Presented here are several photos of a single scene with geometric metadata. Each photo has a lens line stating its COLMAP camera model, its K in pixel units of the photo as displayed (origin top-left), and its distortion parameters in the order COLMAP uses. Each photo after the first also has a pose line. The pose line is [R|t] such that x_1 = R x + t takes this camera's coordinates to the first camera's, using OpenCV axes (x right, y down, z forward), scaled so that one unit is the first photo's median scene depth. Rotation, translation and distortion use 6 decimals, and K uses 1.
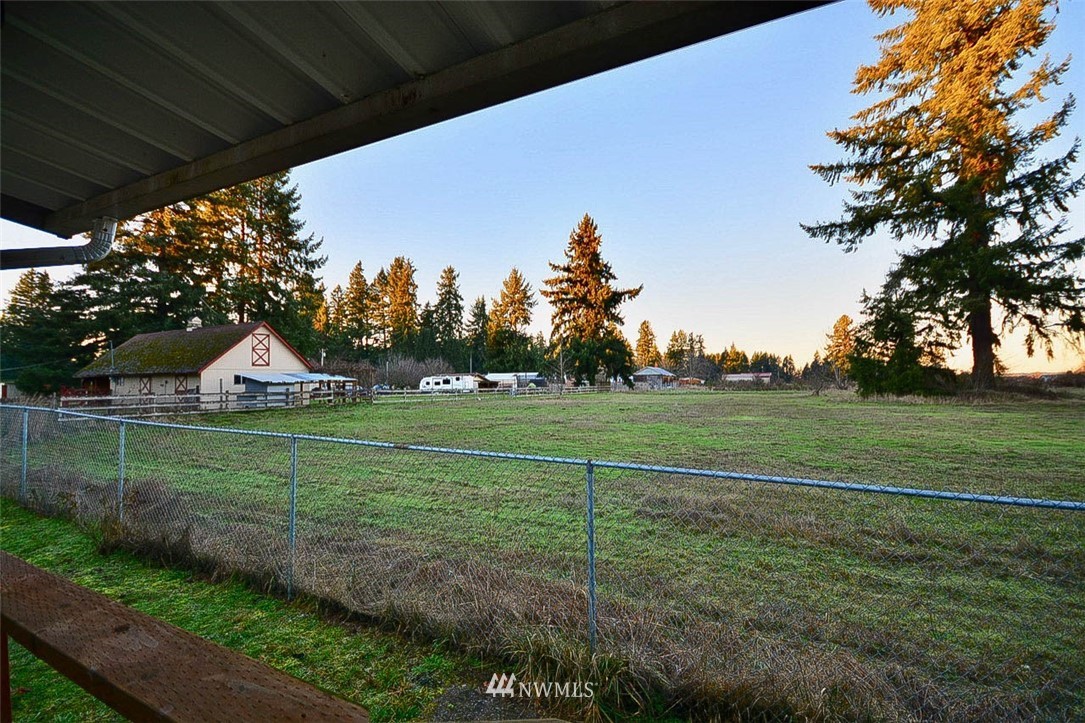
lens RADIAL K [[477.5, 0, 539.7], [0, 477.5, 364.2], [0, 0, 1]] dist [0.003433, -0.011259]
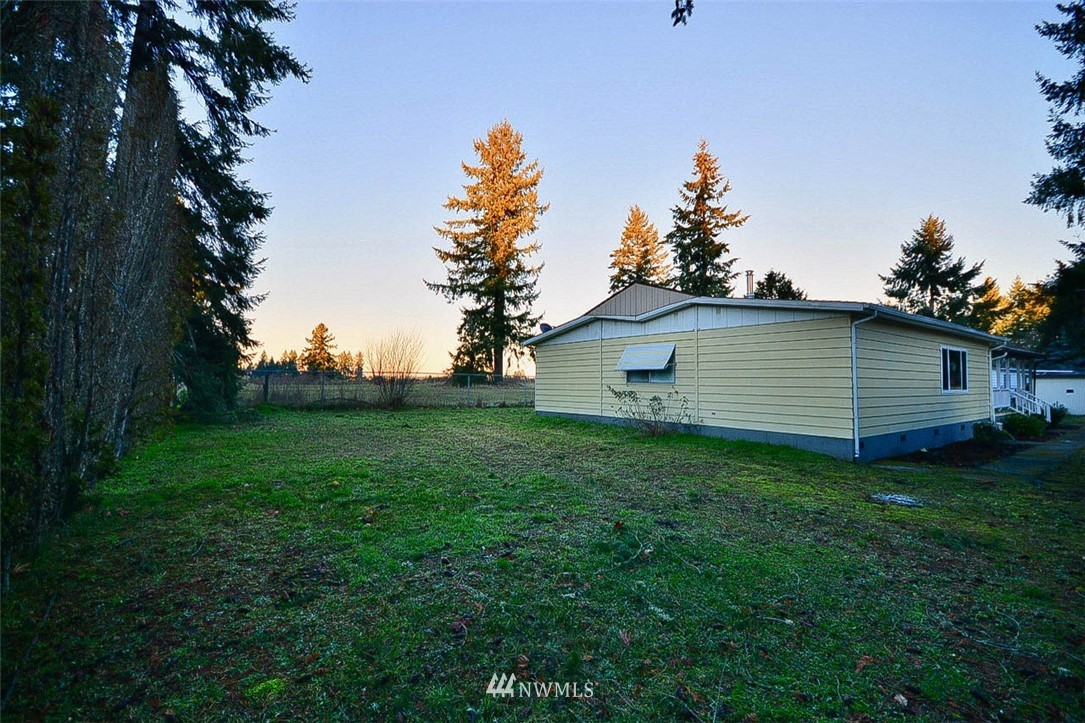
lens RADIAL K [[470.9, 0, 546.4], [0, 470.9, 362.6], [0, 0, 1]] dist [0.010619, -0.000190]
pose [[0.446549, 0.042646, 0.893742, -0.751199], [-0.040567, 0.998801, -0.027390, 0.012718], [-0.893839, -0.024025, 0.447744, -0.094245]]
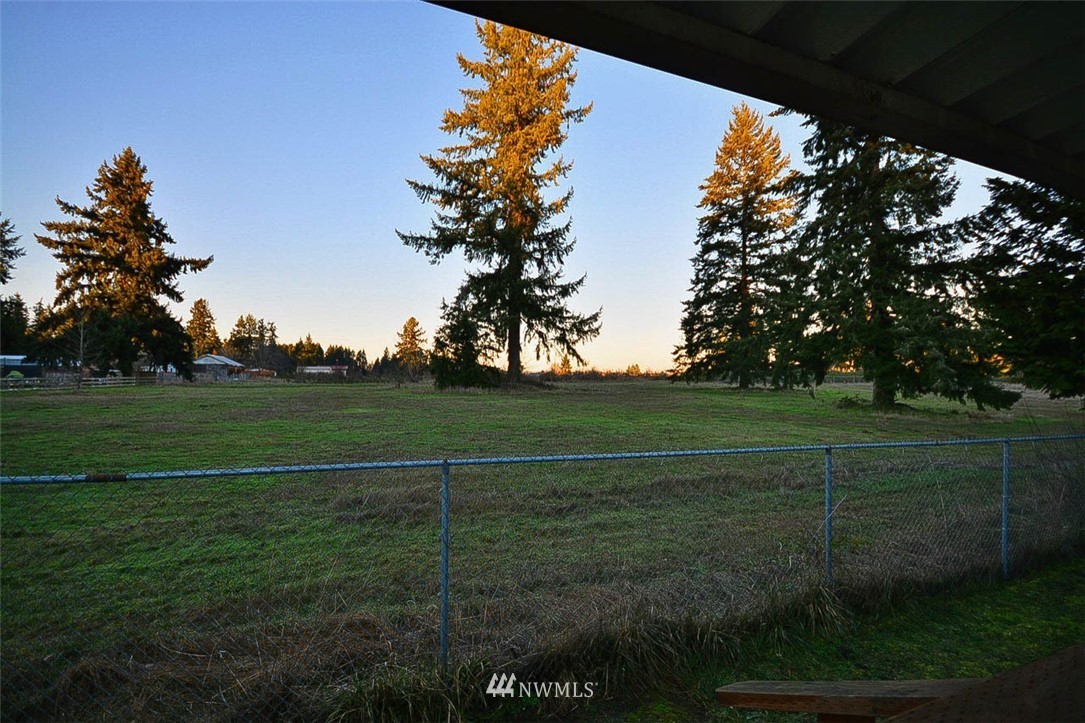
lens RADIAL K [[480.5, 0, 537.6], [0, 480.5, 359.5], [0, 0, 1]] dist [-0.001239, -0.008865]
pose [[0.664676, 0.038417, 0.746143, -0.049636], [-0.042738, 0.998997, -0.013365, 0.001681], [-0.745908, -0.023005, 0.665652, 0.027928]]
